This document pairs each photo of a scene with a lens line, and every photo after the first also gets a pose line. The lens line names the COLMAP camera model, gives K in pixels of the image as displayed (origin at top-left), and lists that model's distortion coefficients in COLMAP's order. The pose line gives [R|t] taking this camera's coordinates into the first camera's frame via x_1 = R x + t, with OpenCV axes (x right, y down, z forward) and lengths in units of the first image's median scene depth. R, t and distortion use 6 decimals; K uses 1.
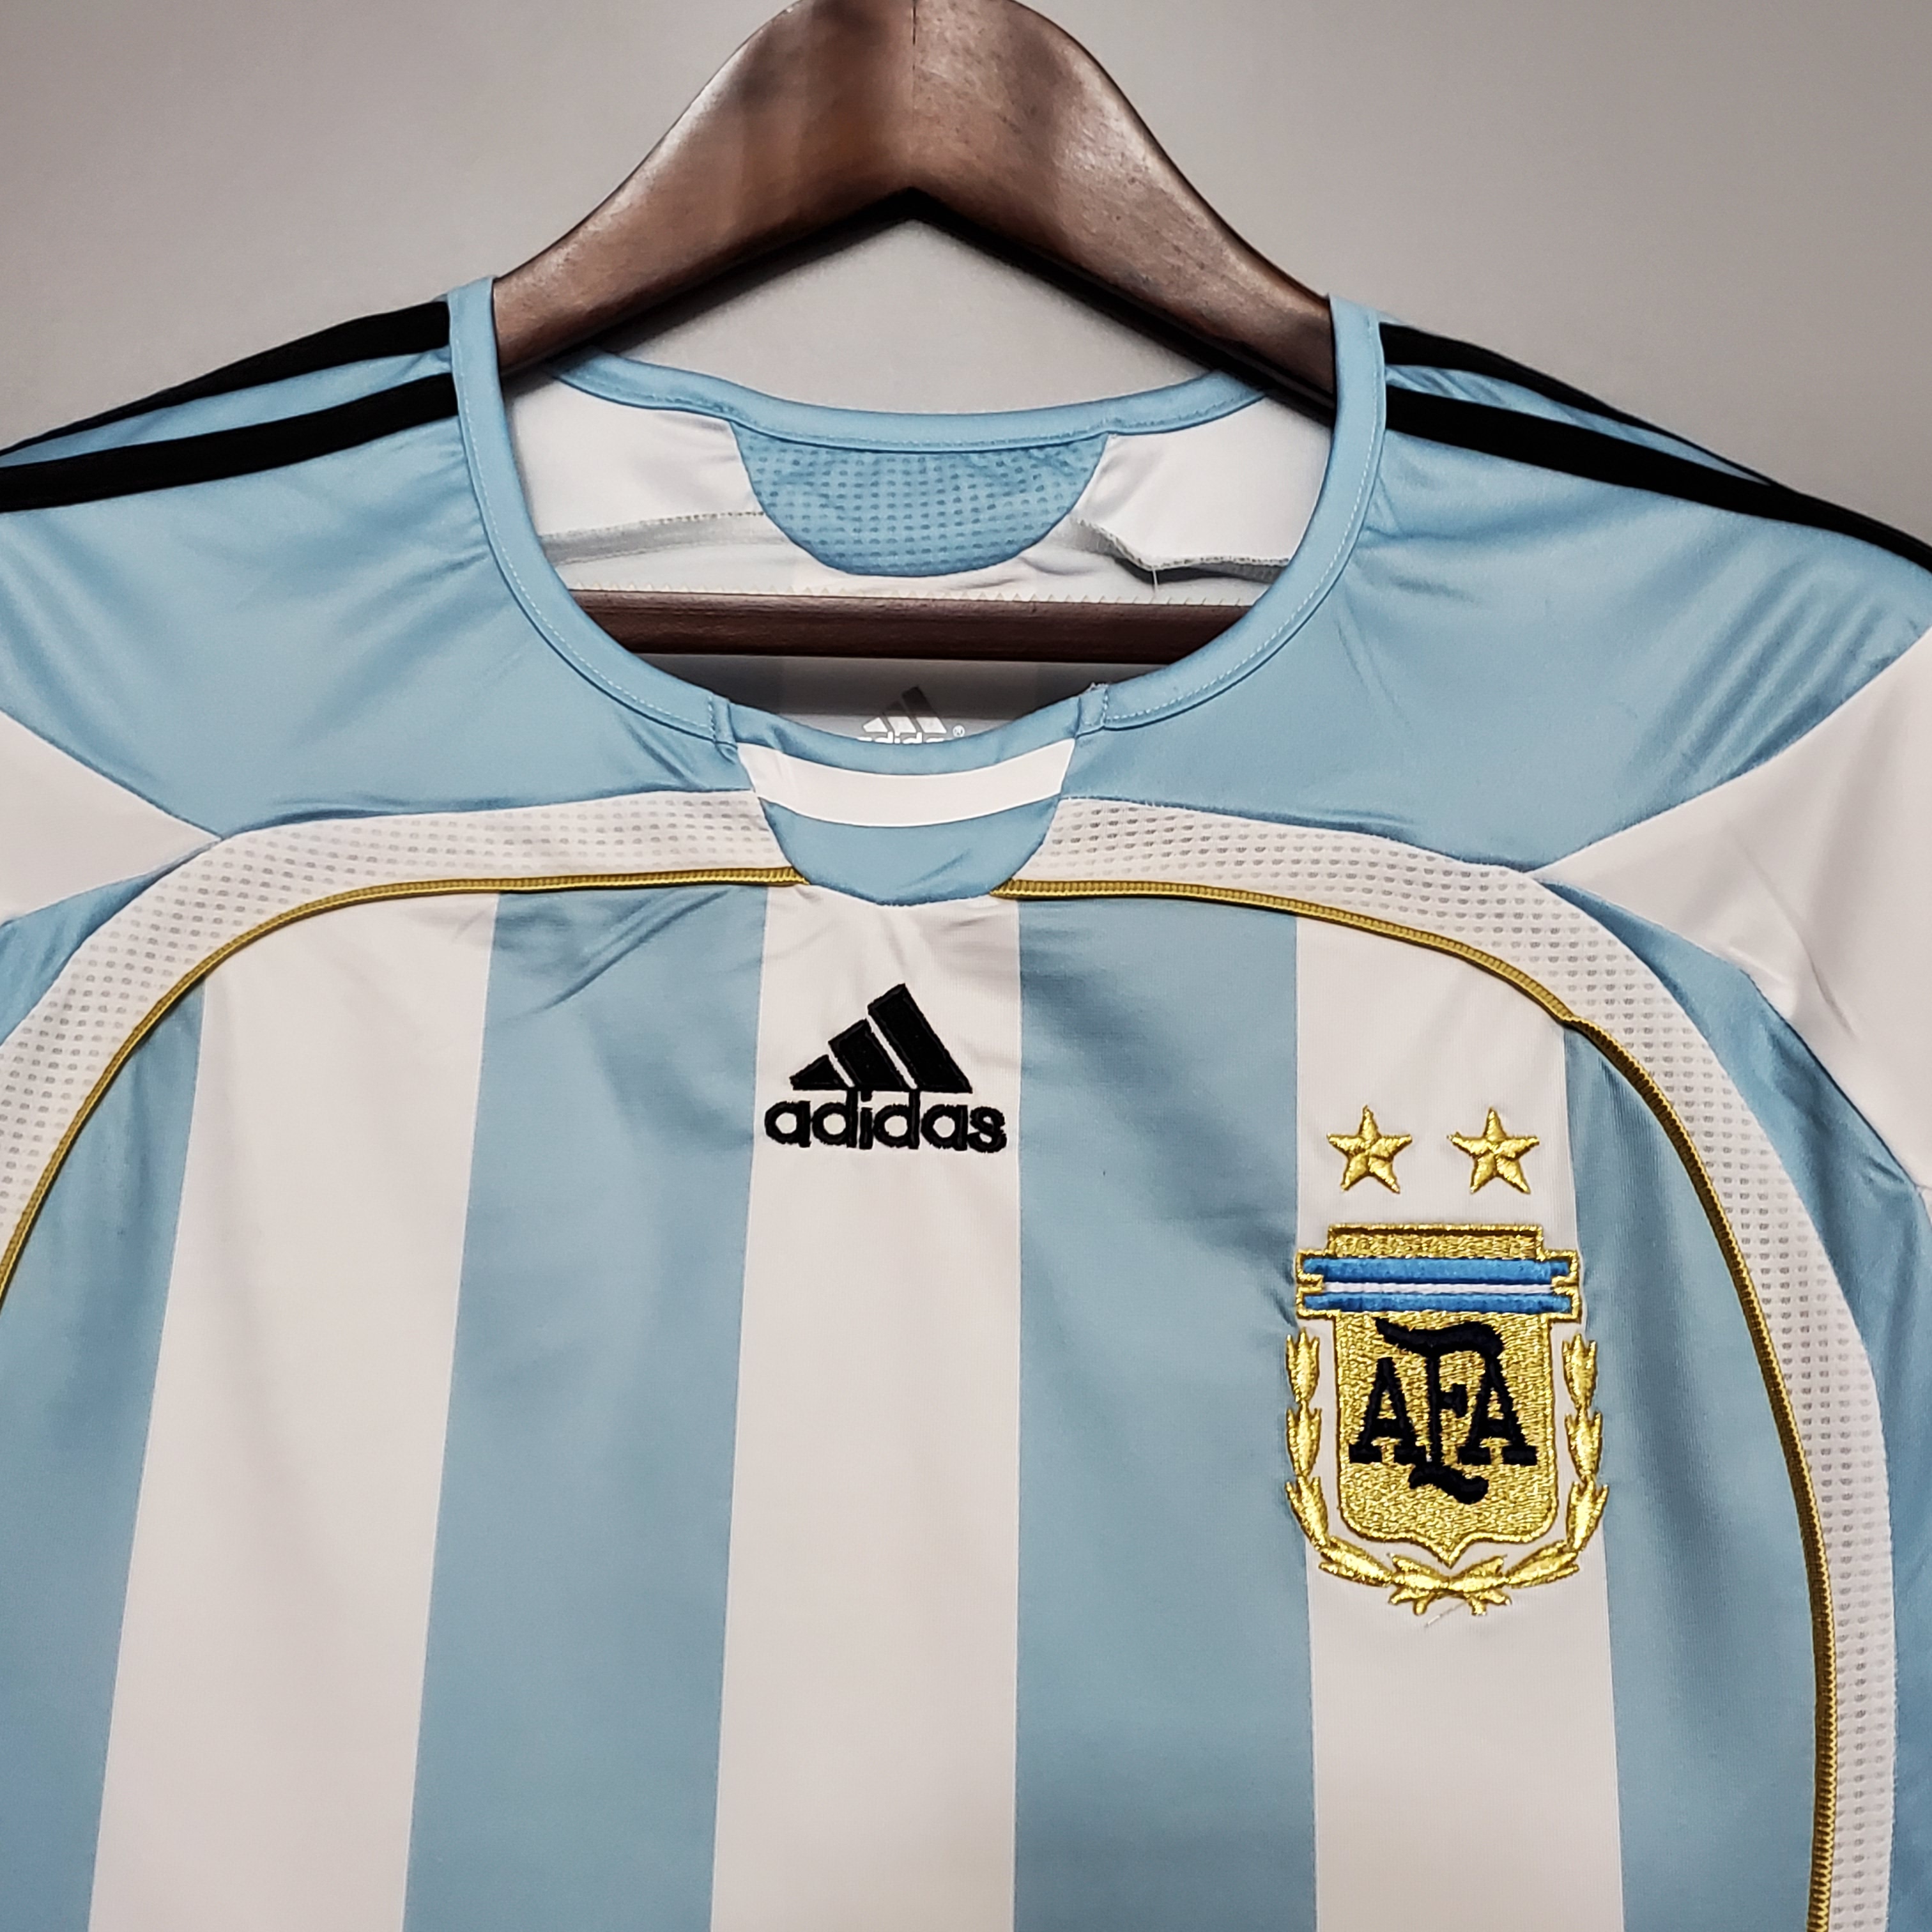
lens RADIAL K [[2600.1, 0, 966.0], [0, 2600.1, 966.0], [0, 0, 1]] dist [0.269612, -1.176632]
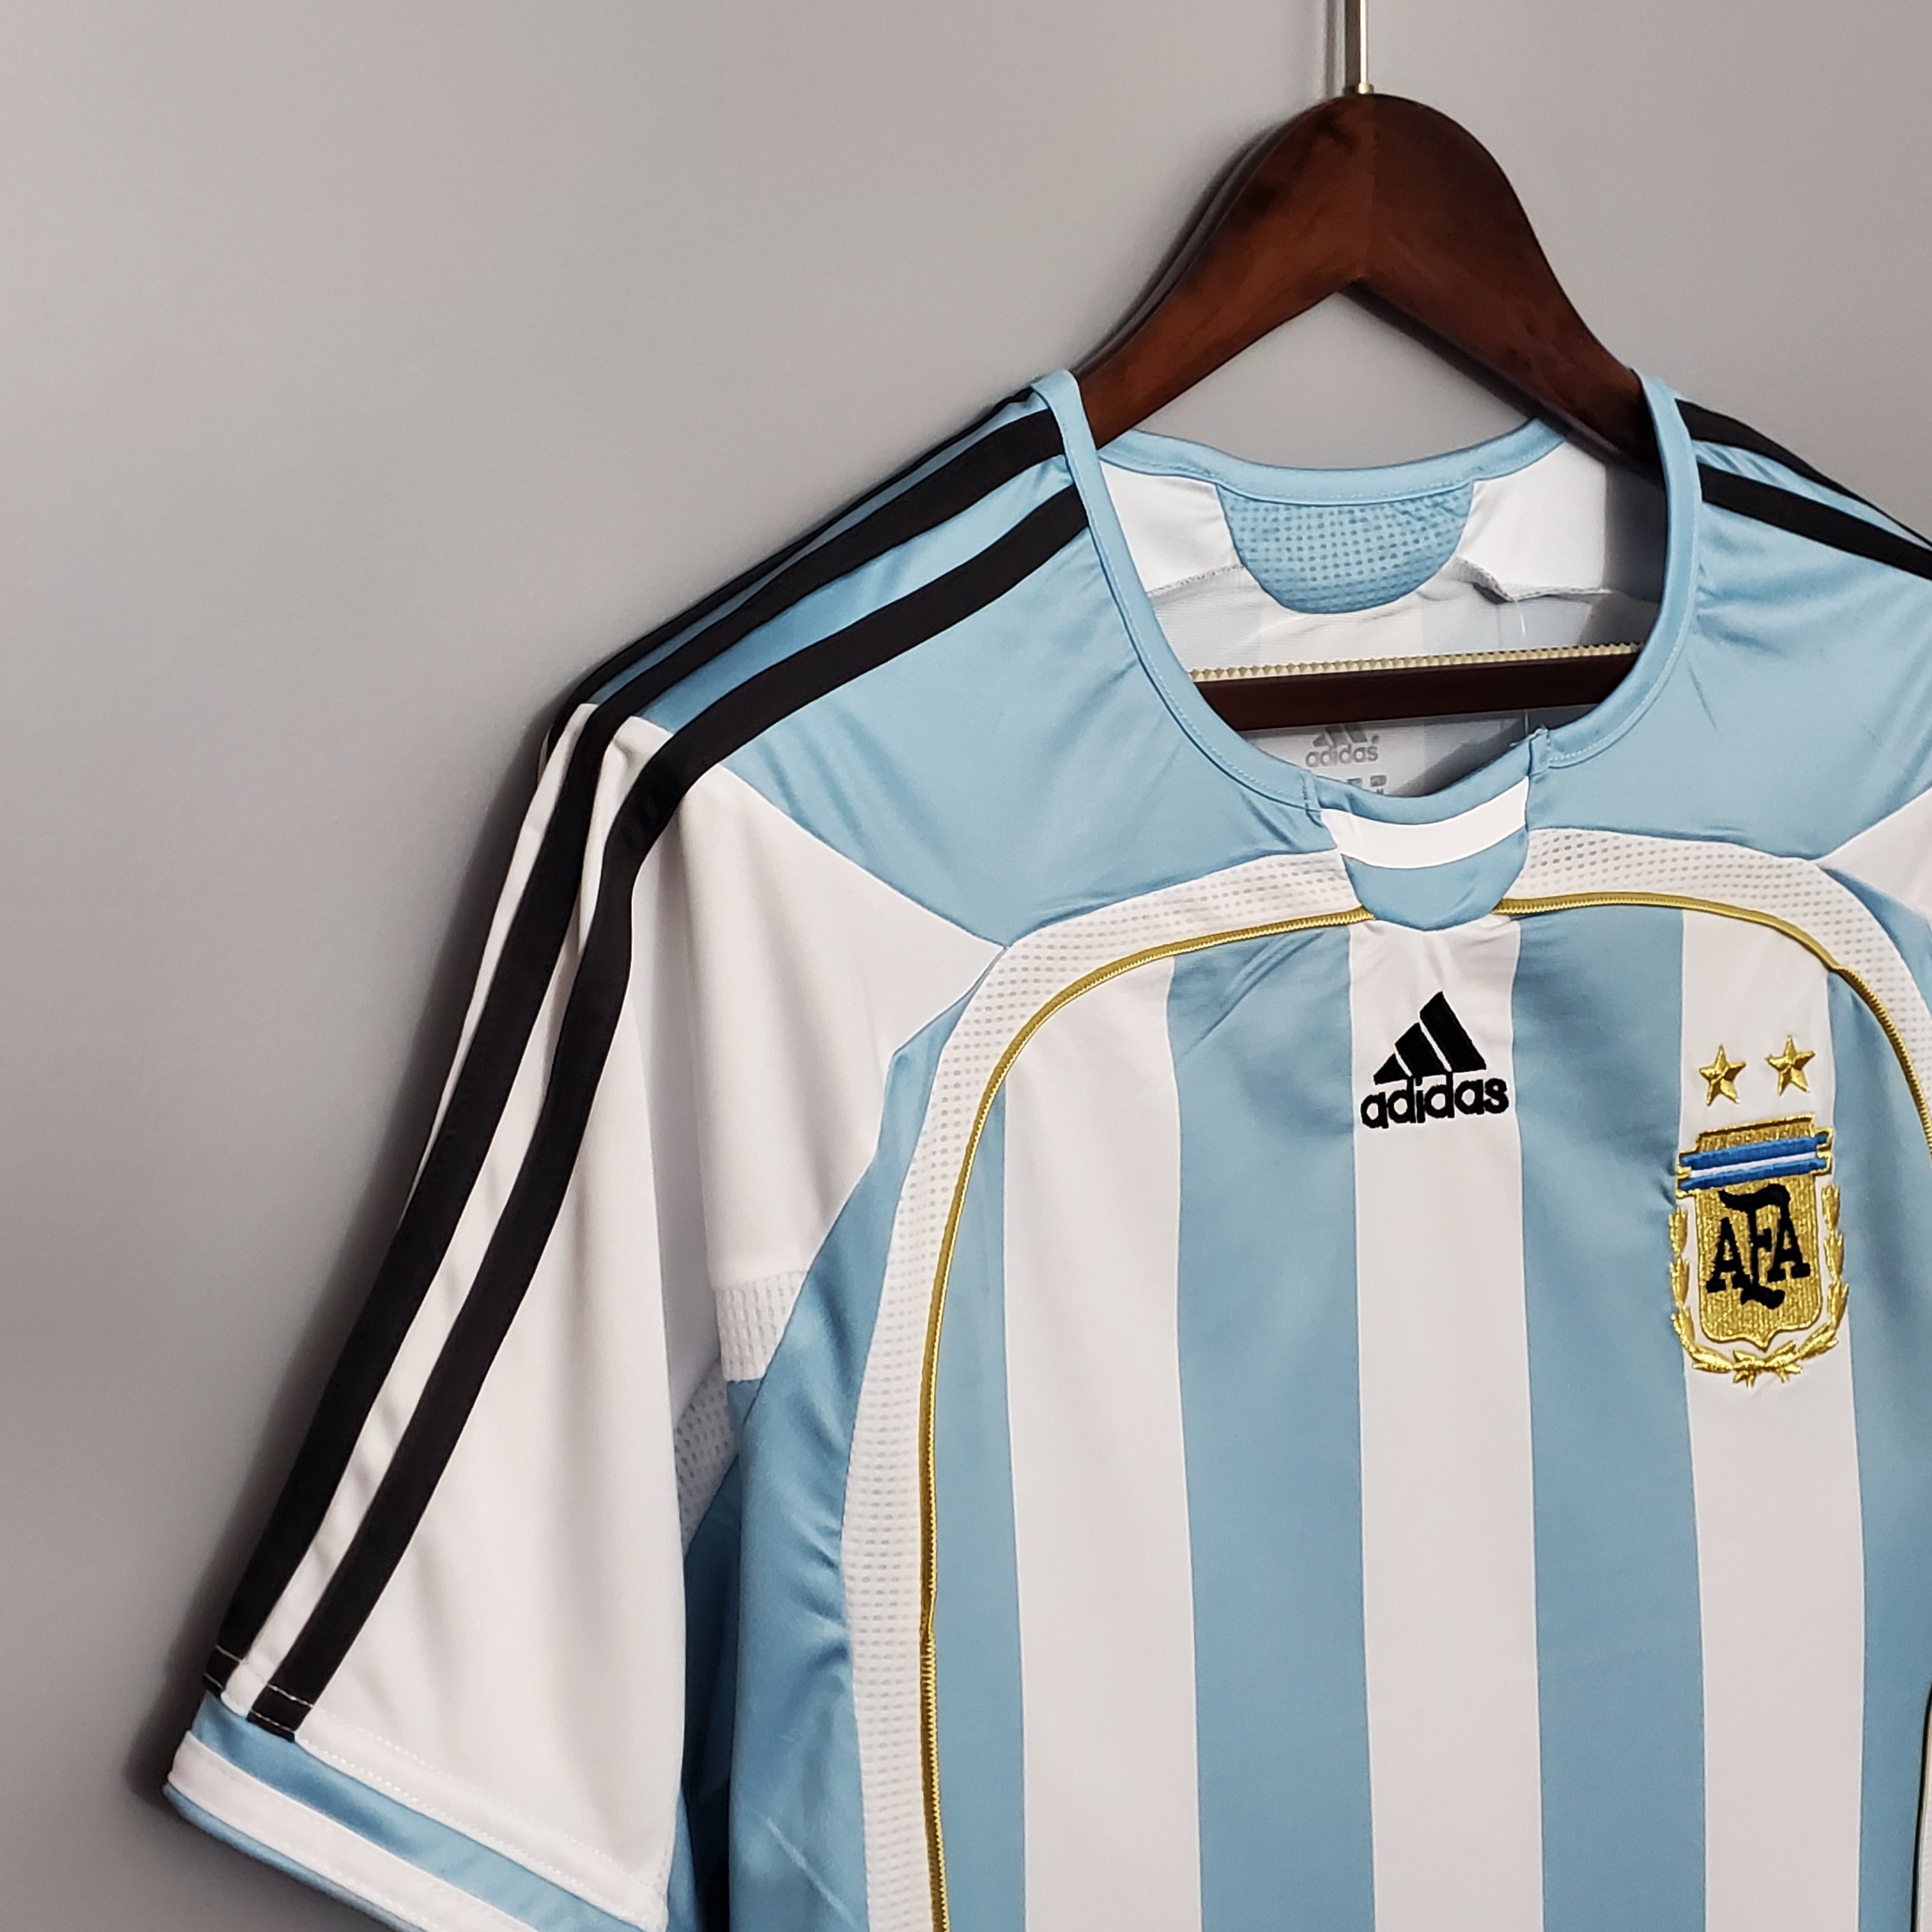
lens RADIAL K [[2600.1, 0, 966.0], [0, 2600.1, 966.0], [0, 0, 1]] dist [0.269612, -1.176632]
pose [[0.893087, -0.104171, 0.437657, -0.800691], [-0.024322, 0.960220, 0.278184, -0.360467], [-0.449225, -0.259087, 0.855027, 0.005906]]
